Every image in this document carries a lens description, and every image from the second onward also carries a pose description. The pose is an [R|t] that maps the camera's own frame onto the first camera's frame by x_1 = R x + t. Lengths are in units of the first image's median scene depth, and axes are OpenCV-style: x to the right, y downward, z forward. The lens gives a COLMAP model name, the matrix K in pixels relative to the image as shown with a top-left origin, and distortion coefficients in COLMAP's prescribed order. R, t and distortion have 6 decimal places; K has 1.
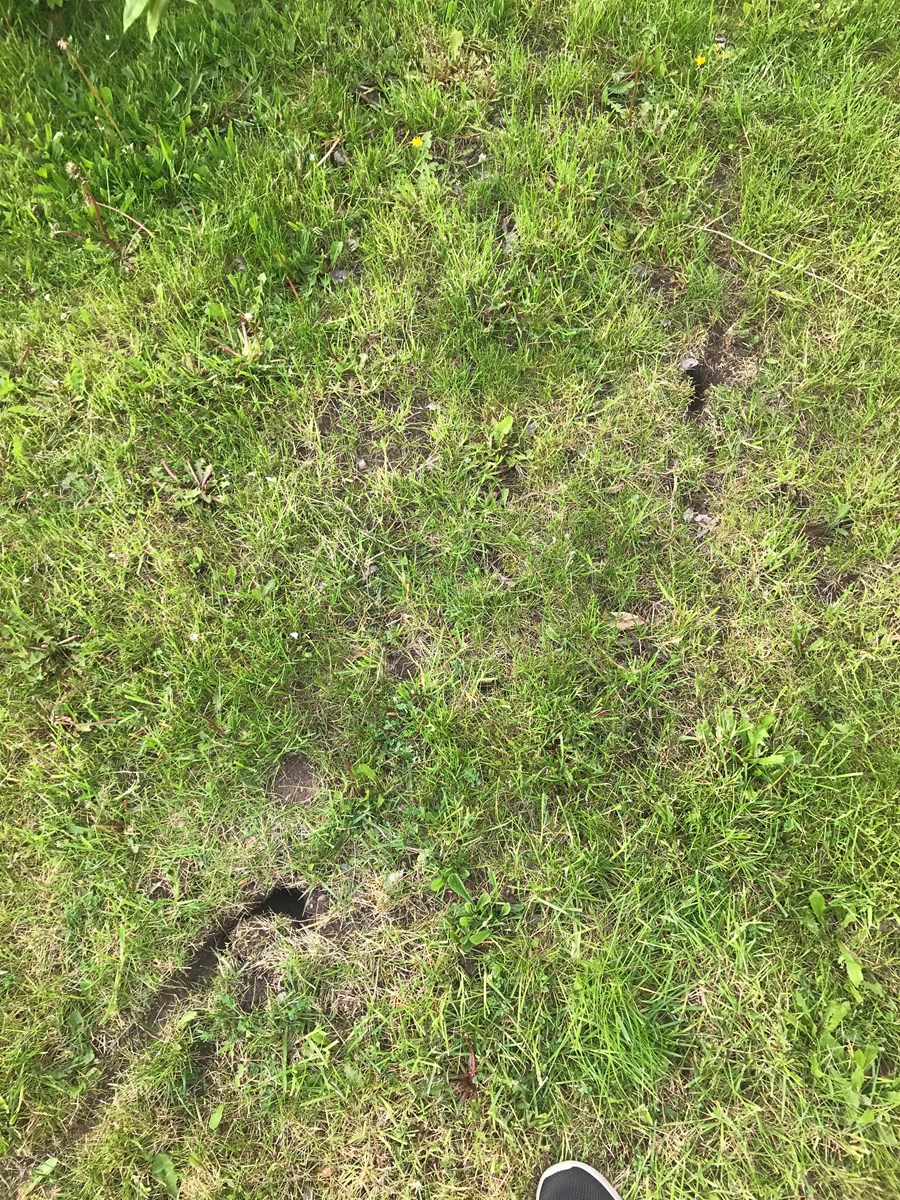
lens RADIAL K [[977.8, 0, 451.0], [0, 977.8, 599.1], [0, 0, 1]] dist [0.005678, 0.005554]
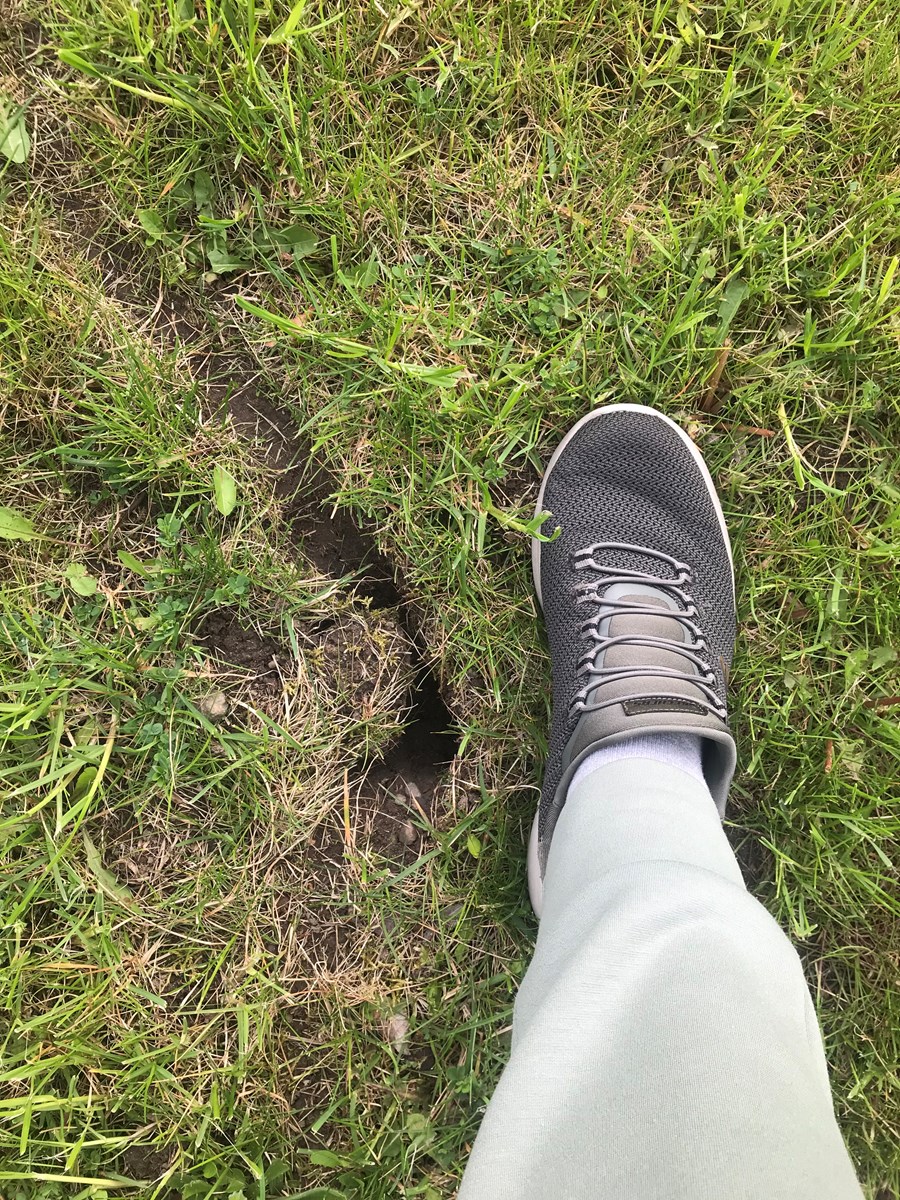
lens RADIAL K [[977.8, 0, 448.7], [0, 977.8, 599.9], [0, 0, 1]] dist [0.005678, 0.005554]
pose [[-0.281544, 0.959533, 0.005411, -0.240425], [-0.880147, -0.260489, 0.396847, 0.150102], [0.382198, 0.106968, 0.917869, 0.615978]]
